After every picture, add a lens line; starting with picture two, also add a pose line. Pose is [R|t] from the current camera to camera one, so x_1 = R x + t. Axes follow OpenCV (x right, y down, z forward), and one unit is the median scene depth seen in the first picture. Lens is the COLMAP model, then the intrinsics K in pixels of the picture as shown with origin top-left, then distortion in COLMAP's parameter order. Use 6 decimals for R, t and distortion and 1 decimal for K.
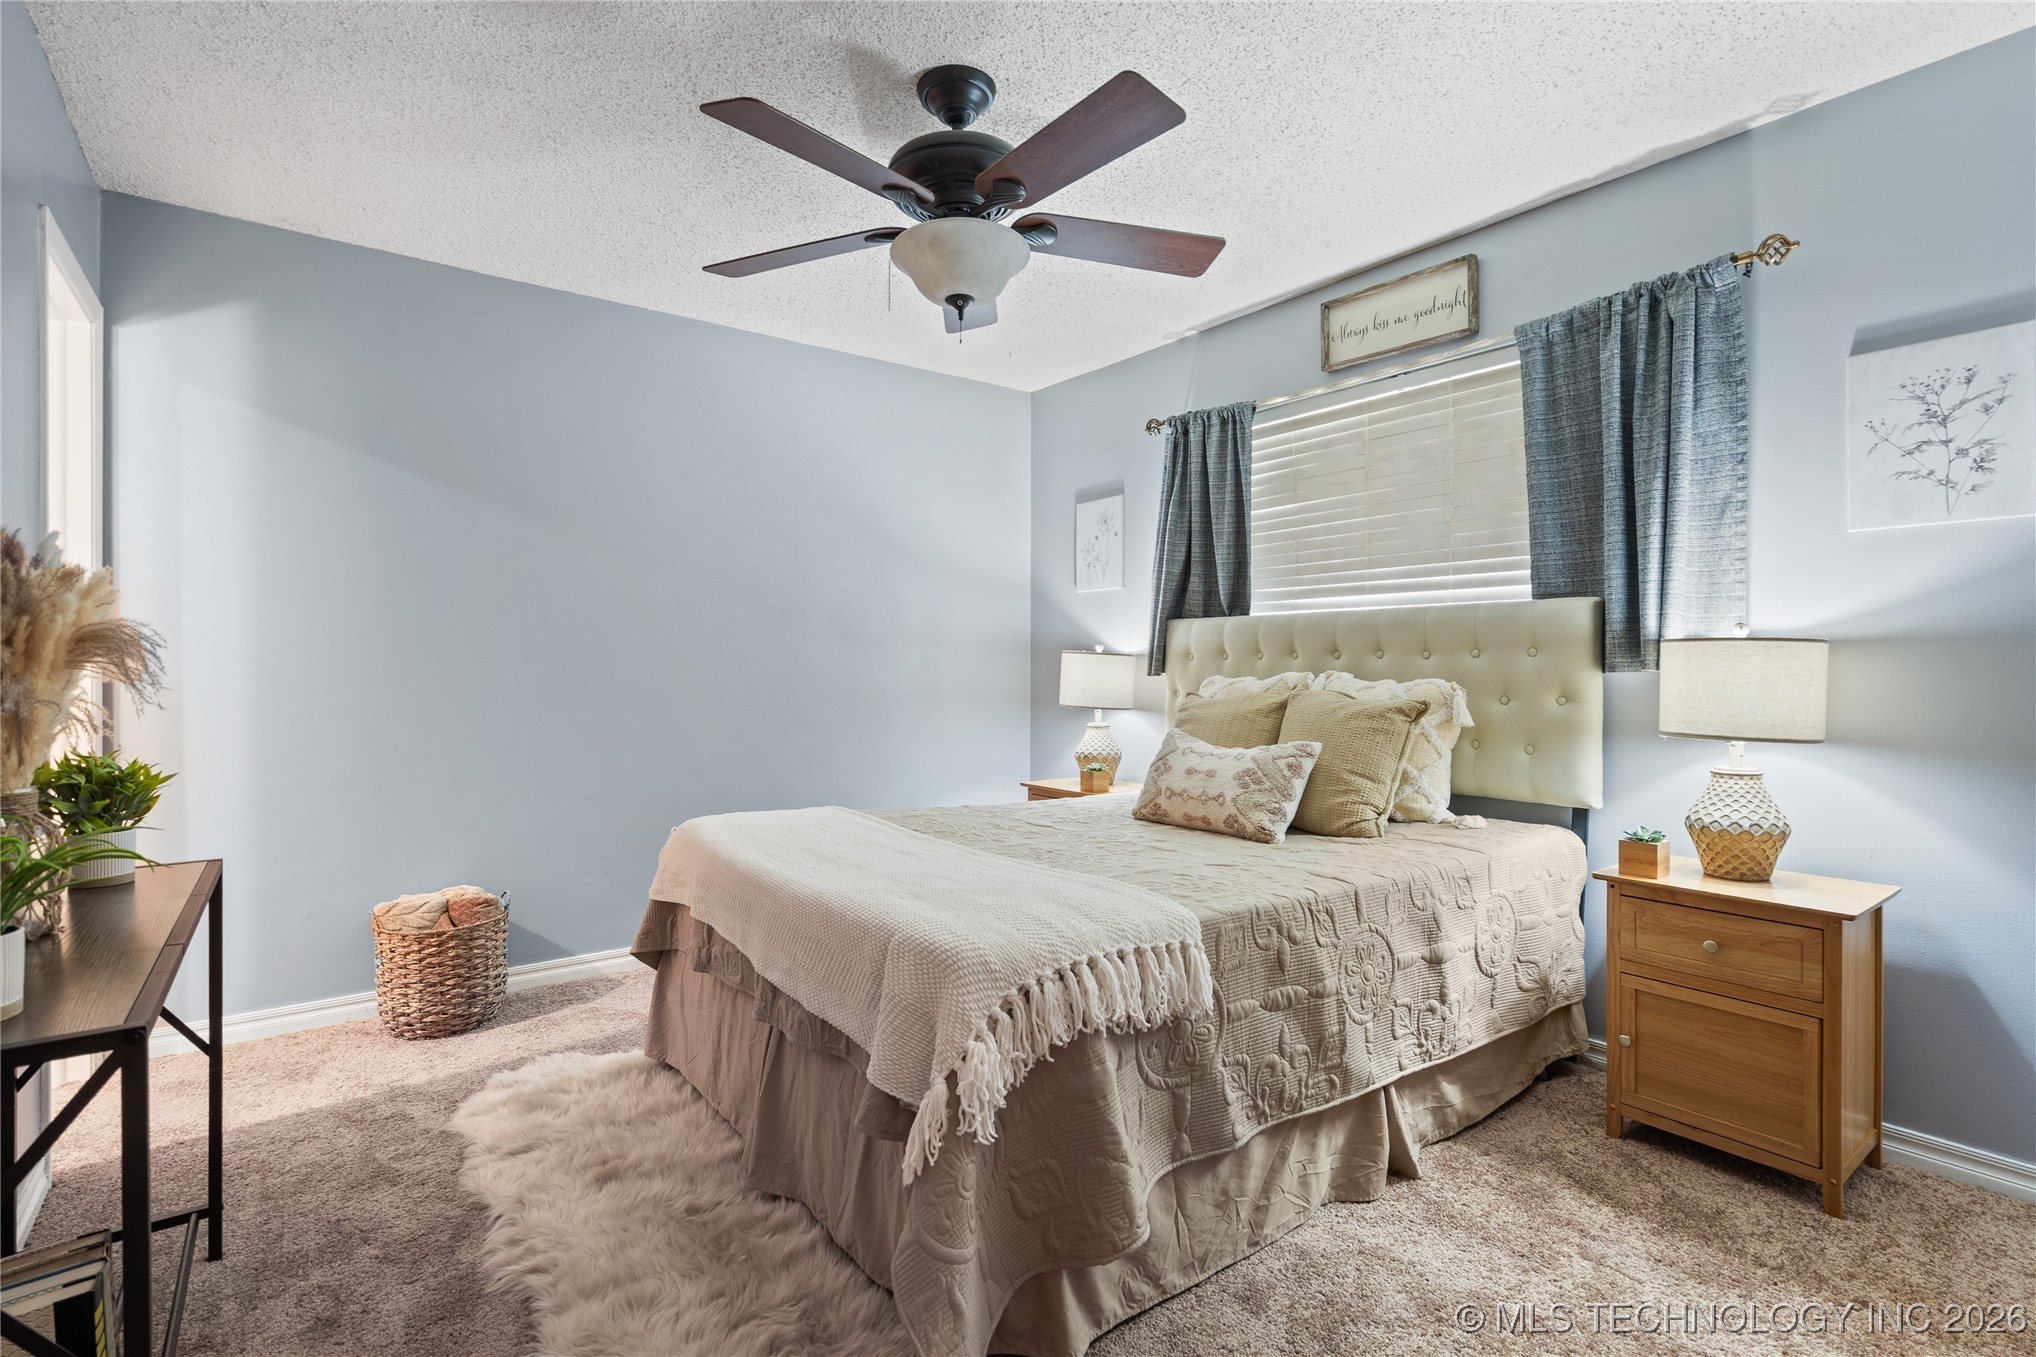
lens RADIAL K [[942.1, 0, 1016.7], [0, 942.1, 682.5], [0, 0, 1]] dist [-0.001294, 0.000308]
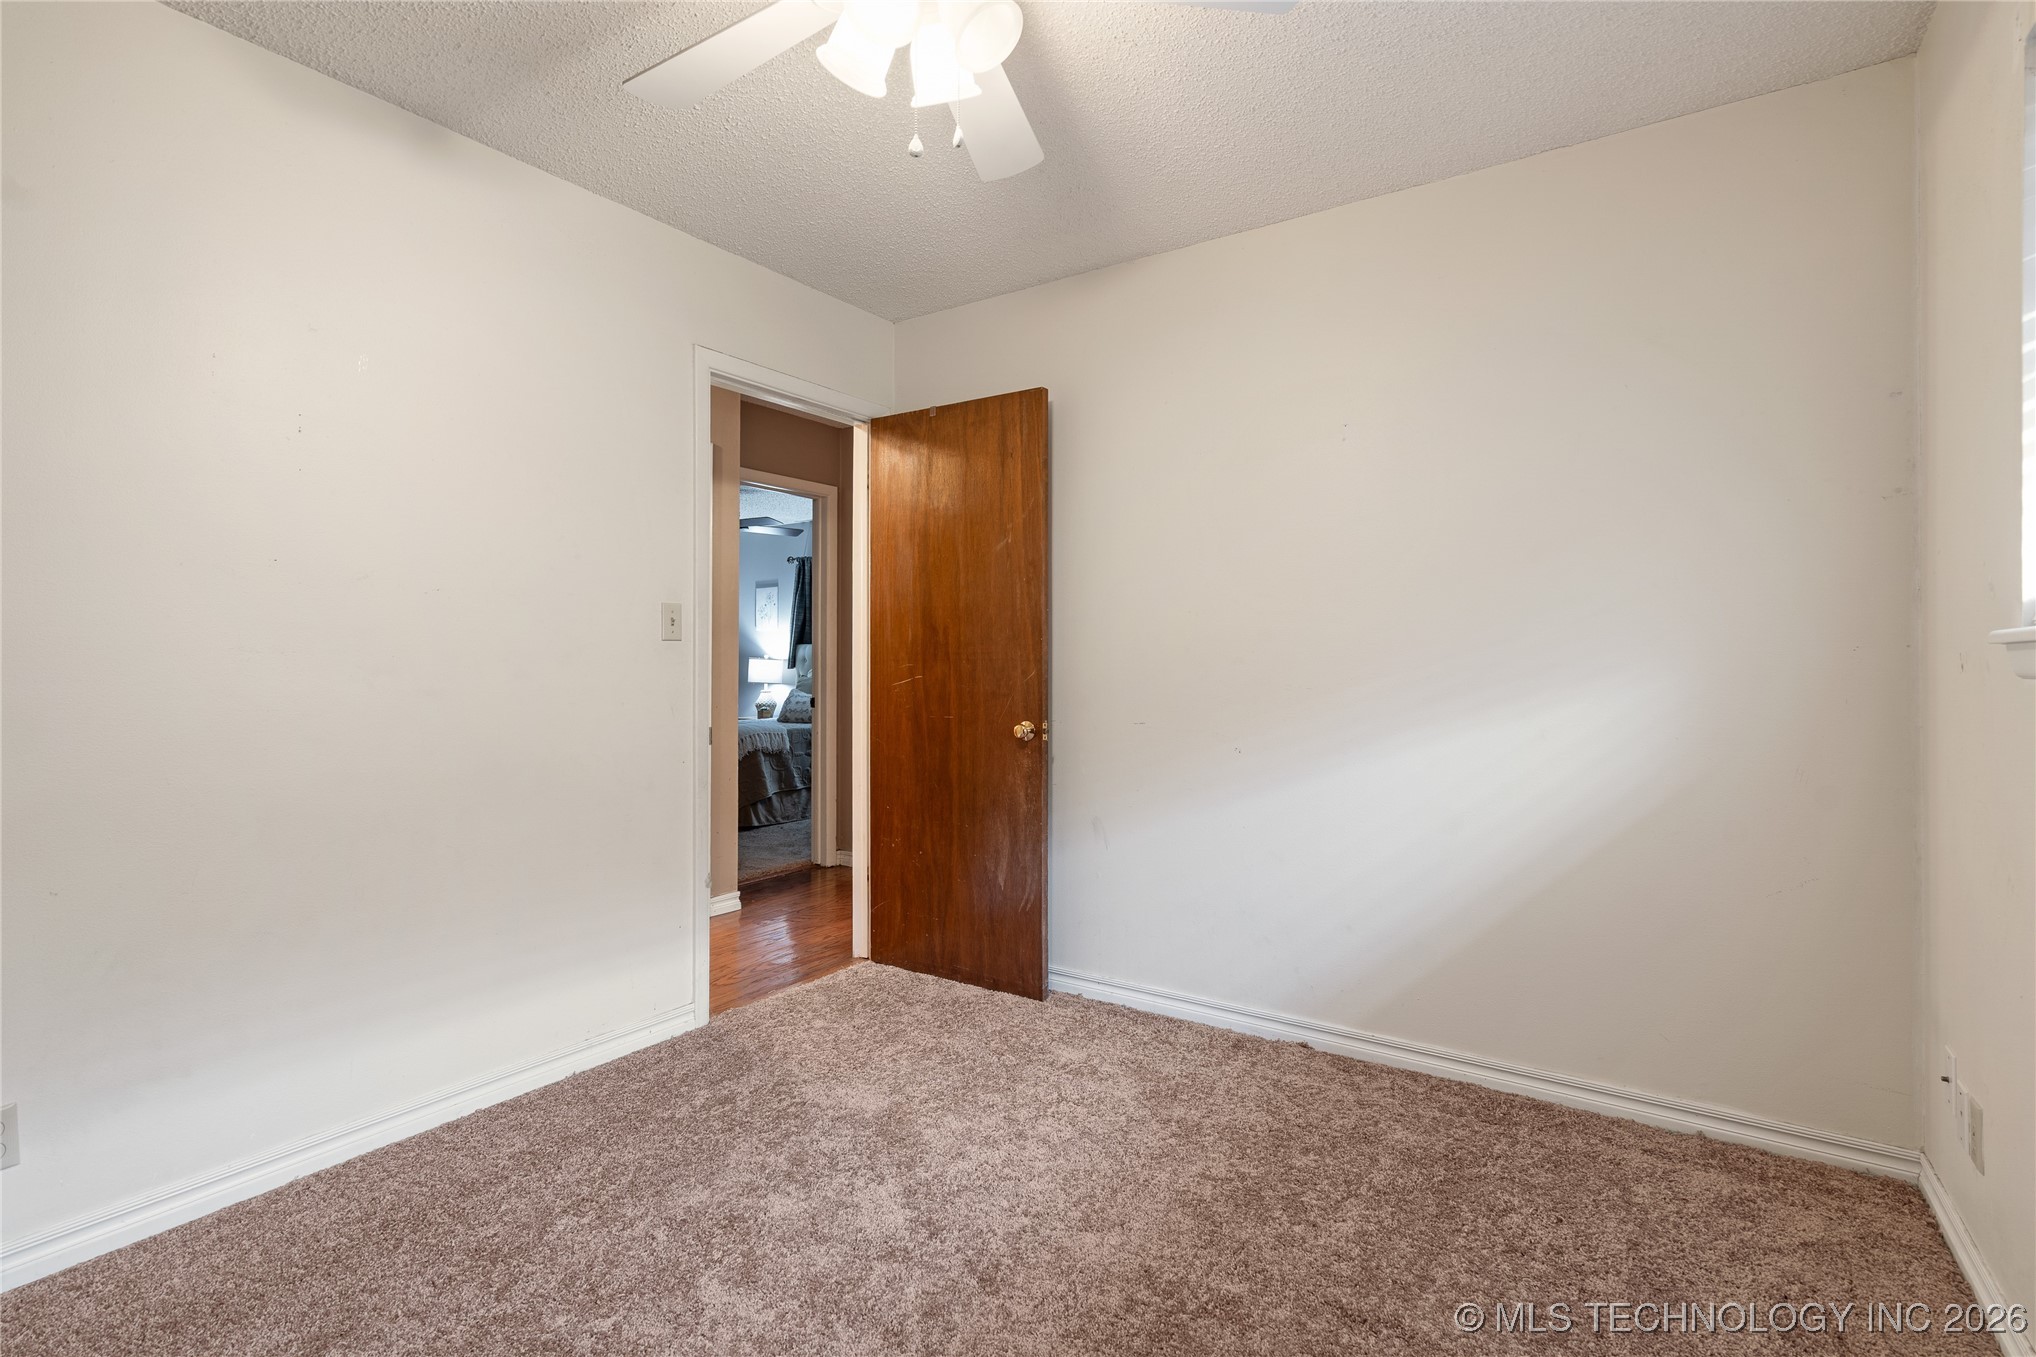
lens RADIAL K [[942.1, 0, 1016.7], [0, 942.1, 682.5], [0, 0, 1]] dist [-0.001294, 0.000308]
pose [[0.946462, 0.000138, 0.322815, -0.080065], [-0.000338, 1.000000, 0.000563, 0.027149], [-0.322815, -0.000642, 0.946462, -1.460663]]
